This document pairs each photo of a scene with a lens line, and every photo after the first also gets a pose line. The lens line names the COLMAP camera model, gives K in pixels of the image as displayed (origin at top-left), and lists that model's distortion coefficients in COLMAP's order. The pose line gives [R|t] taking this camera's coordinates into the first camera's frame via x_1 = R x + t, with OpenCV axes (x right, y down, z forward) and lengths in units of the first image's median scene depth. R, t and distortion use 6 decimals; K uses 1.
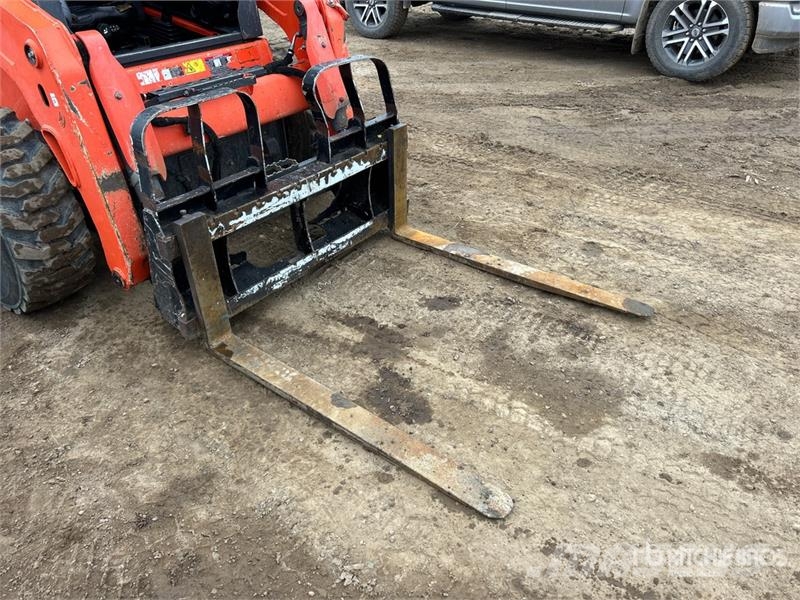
lens RADIAL K [[589.2, 0, 401.3], [0, 589.2, 302.7], [0, 0, 1]] dist [0.064087, -0.065175]
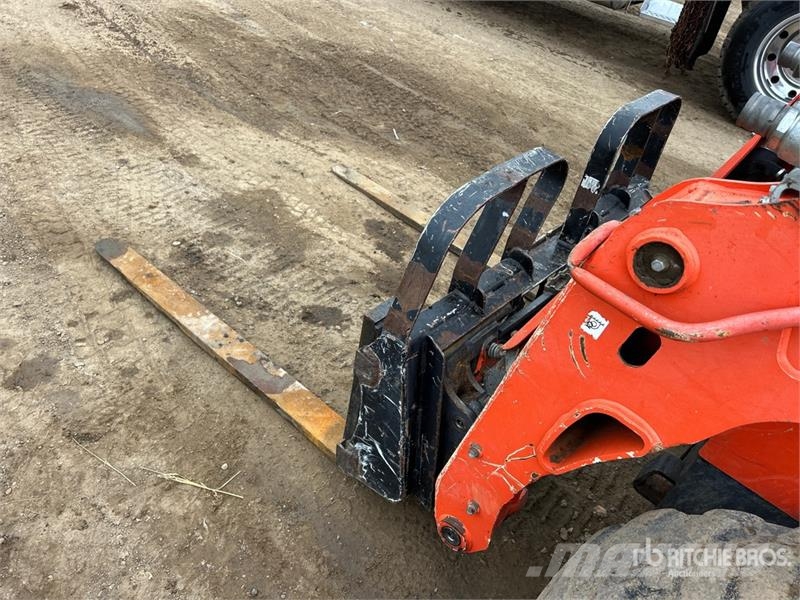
lens RADIAL K [[606.0, 0, 397.0], [0, 606.0, 300.6], [0, 0, 1]] dist [0.055167, -0.058892]
pose [[-0.984554, -0.169920, -0.042204, 0.007057], [-0.091452, 0.293547, 0.951560, -0.845200], [-0.149300, 0.940722, -0.304553, 1.253587]]
